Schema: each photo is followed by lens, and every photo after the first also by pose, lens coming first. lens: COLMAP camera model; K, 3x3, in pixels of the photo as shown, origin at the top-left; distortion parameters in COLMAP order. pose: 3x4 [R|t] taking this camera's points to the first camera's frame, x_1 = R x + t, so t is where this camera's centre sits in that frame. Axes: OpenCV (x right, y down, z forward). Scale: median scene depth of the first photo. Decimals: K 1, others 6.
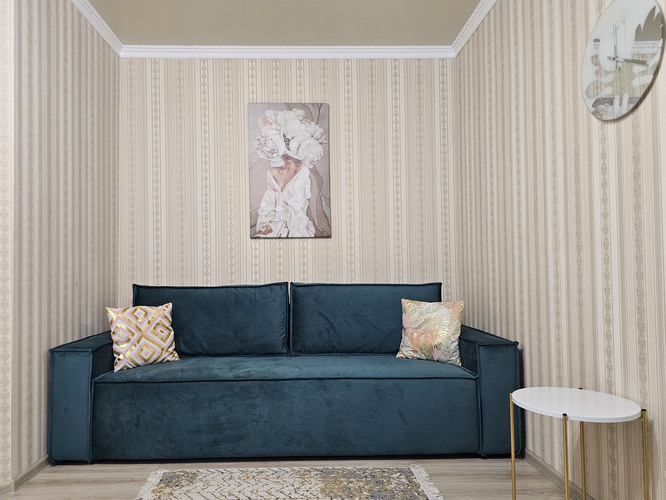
lens RADIAL K [[455.7, 0, 332.6], [0, 455.7, 256.7], [0, 0, 1]] dist [0.042195, -0.017844]
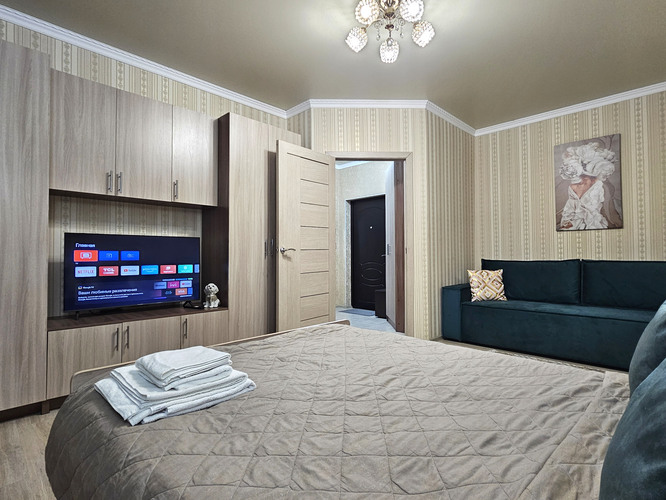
lens RADIAL K [[268.8, 0, 330.5], [0, 268.8, 250.0], [0, 0, 1]] dist [0.000027, -0.000410]
pose [[0.588312, -0.001829, -0.808632, 0.121162], [0.019681, 0.999734, 0.012057, -0.001691], [0.808394, -0.023008, 0.588192, -0.195664]]
